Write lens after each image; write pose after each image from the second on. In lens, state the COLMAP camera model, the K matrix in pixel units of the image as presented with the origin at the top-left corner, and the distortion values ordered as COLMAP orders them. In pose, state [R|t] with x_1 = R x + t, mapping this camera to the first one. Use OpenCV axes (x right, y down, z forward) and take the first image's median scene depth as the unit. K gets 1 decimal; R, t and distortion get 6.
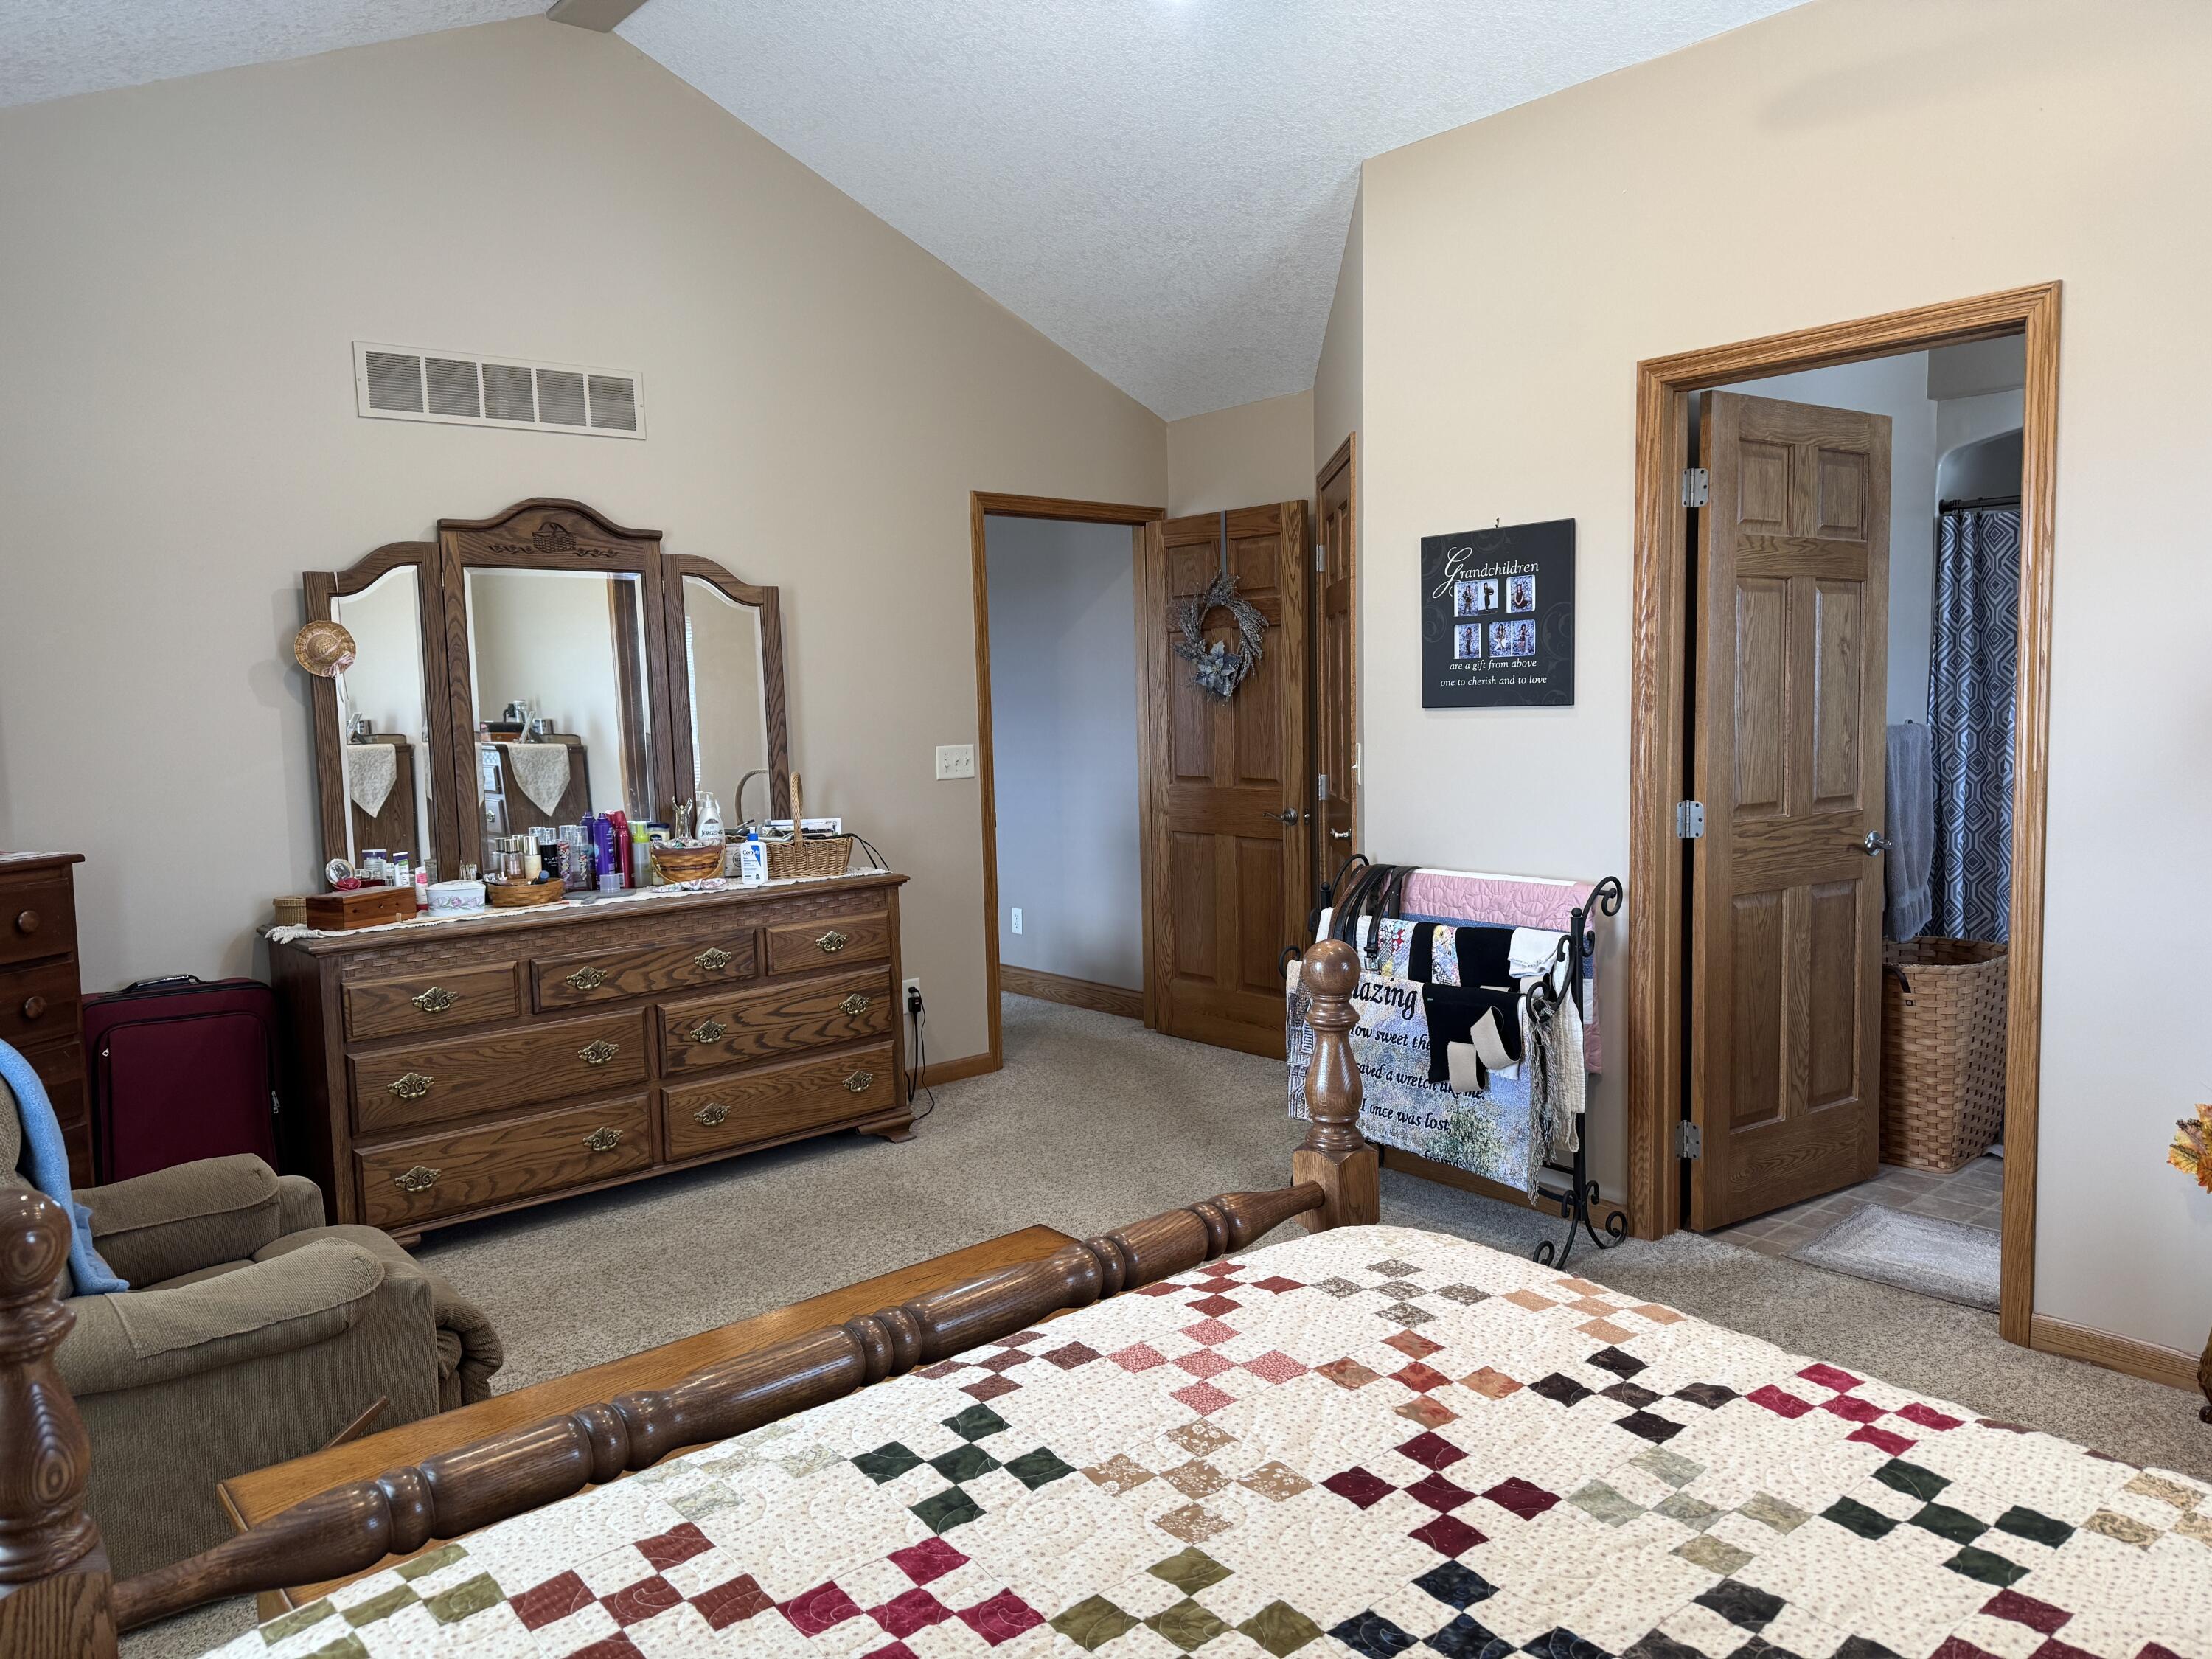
lens RADIAL K [[1548.9, 0, 1113.3], [0, 1548.9, 818.5], [0, 0, 1]] dist [0.069665, -0.101286]
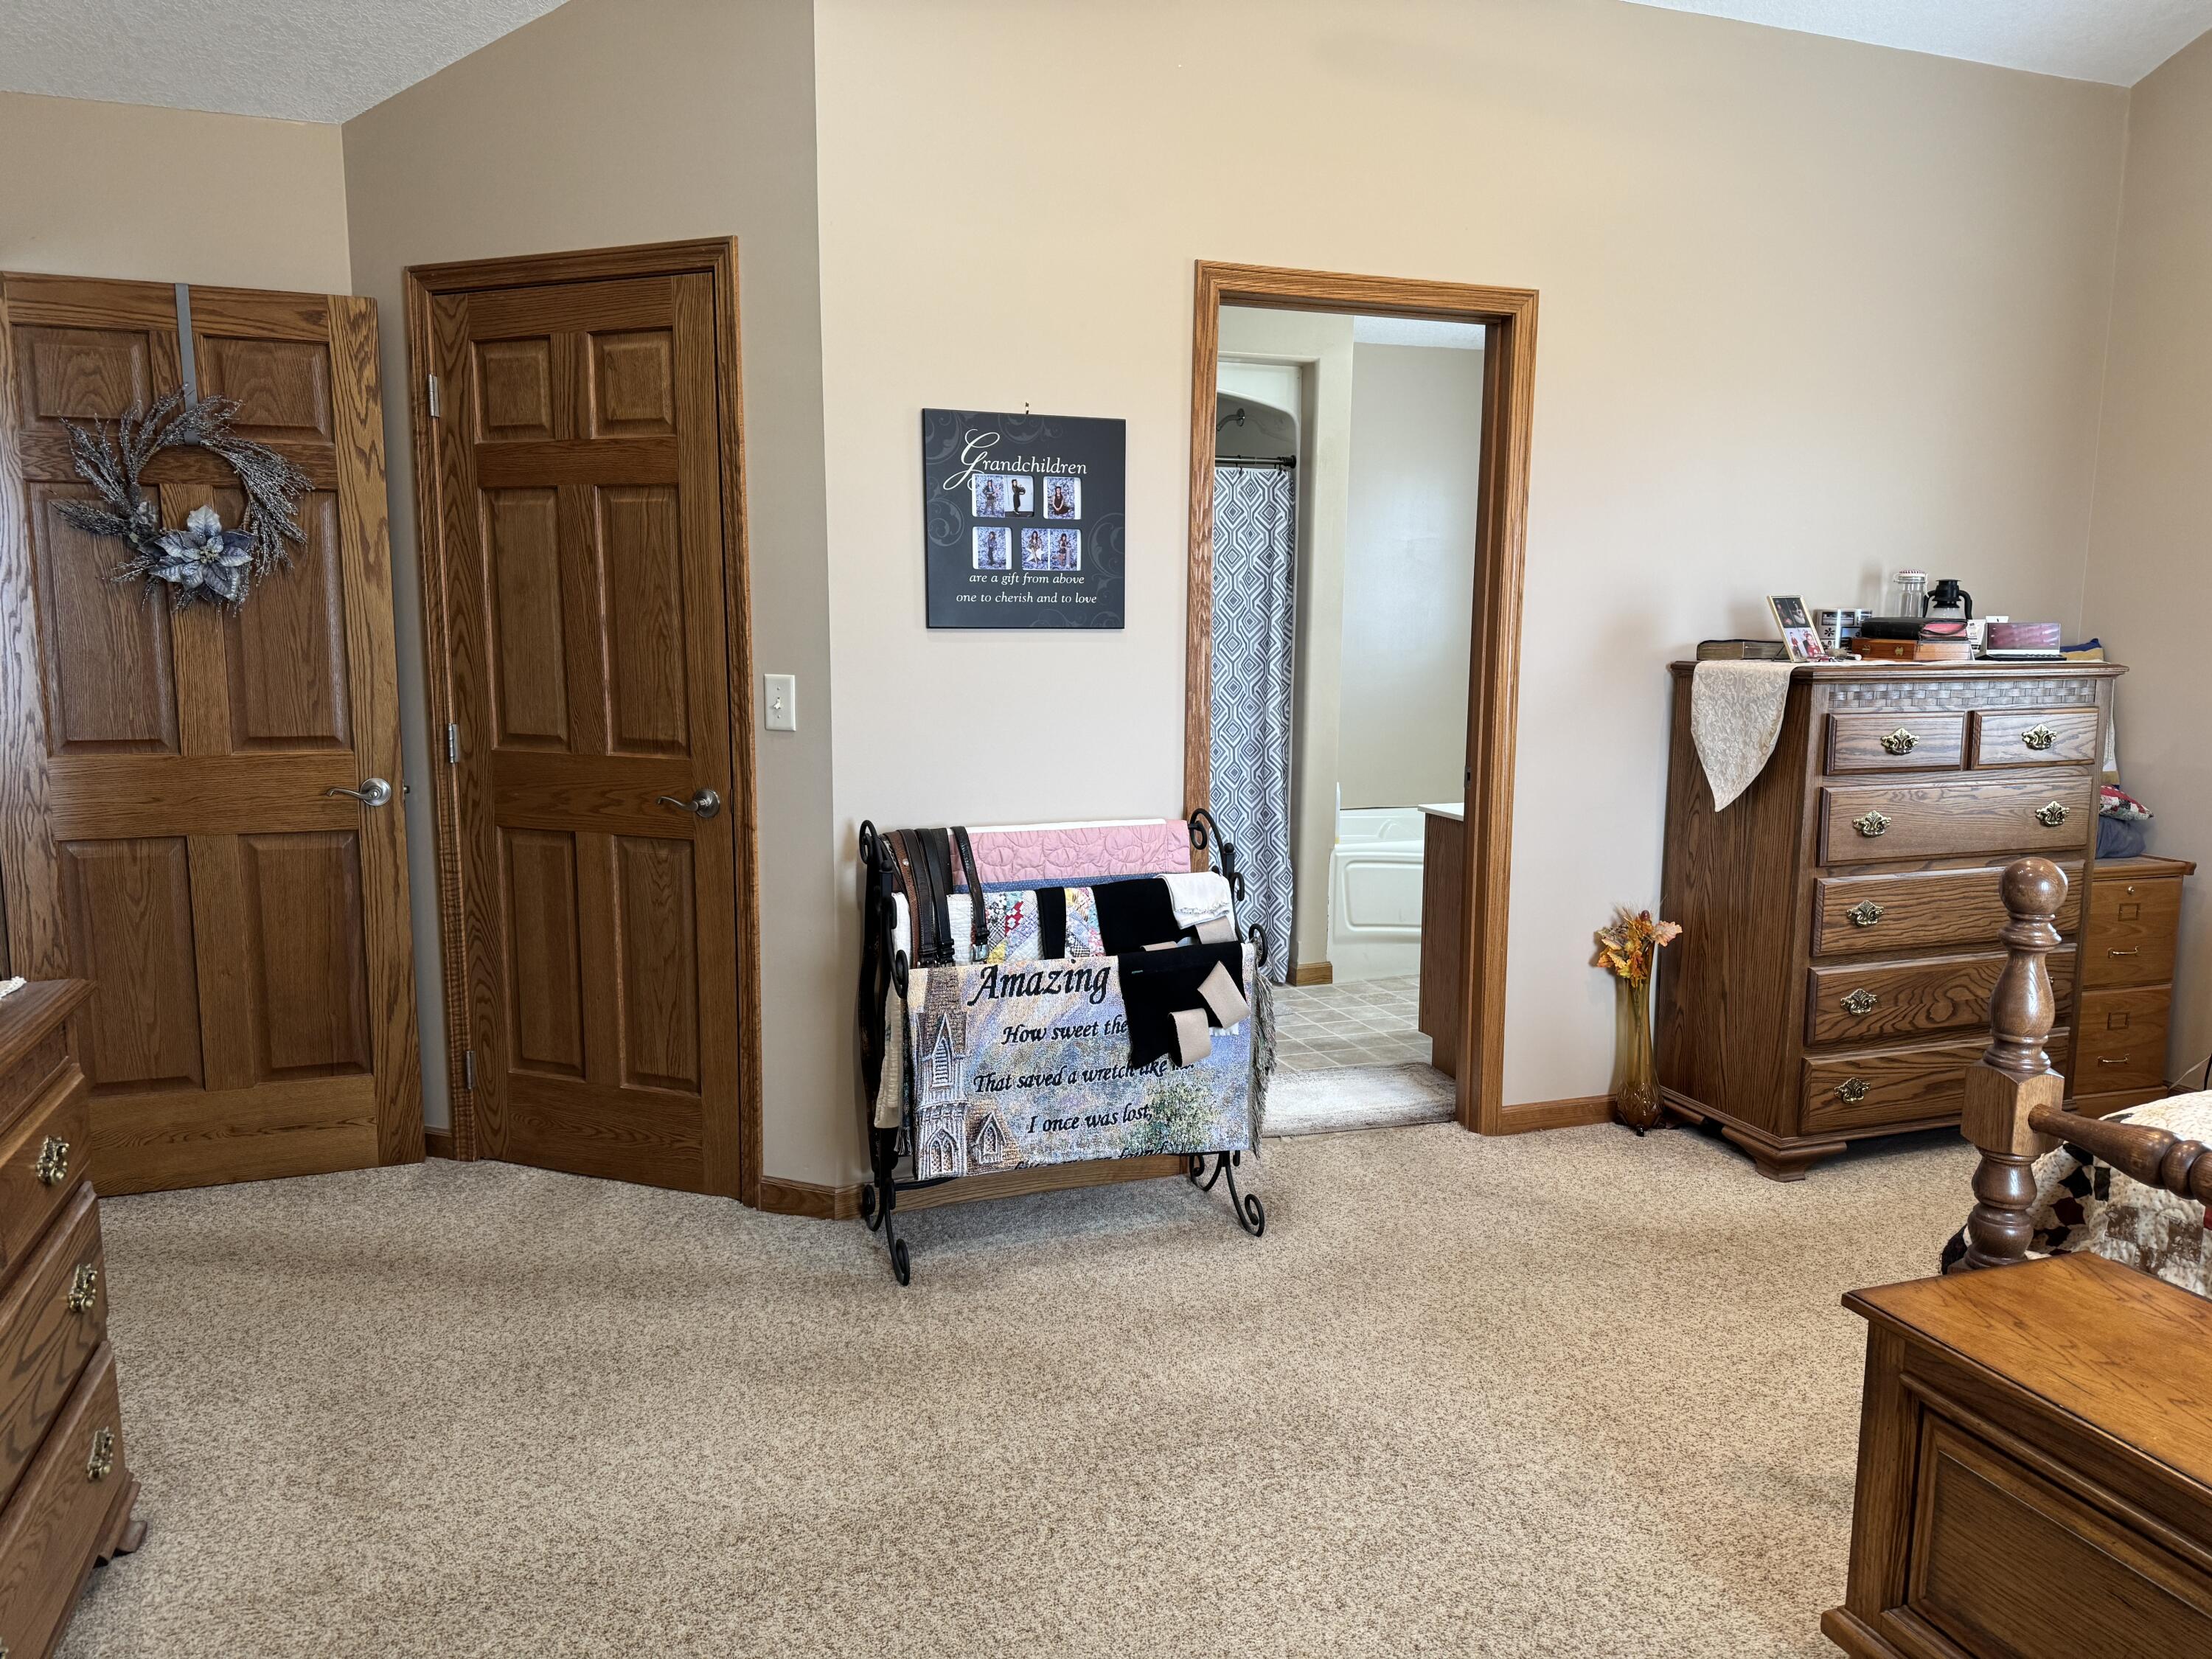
lens RADIAL K [[1548.9, 0, 1115.3], [0, 1548.9, 837.9], [0, 0, 1]] dist [0.069665, -0.101286]
pose [[0.334009, -0.112479, 0.935835, -0.255769], [0.060108, 0.993375, 0.097942, -0.017910], [-0.940651, 0.023537, 0.338557, 0.313130]]
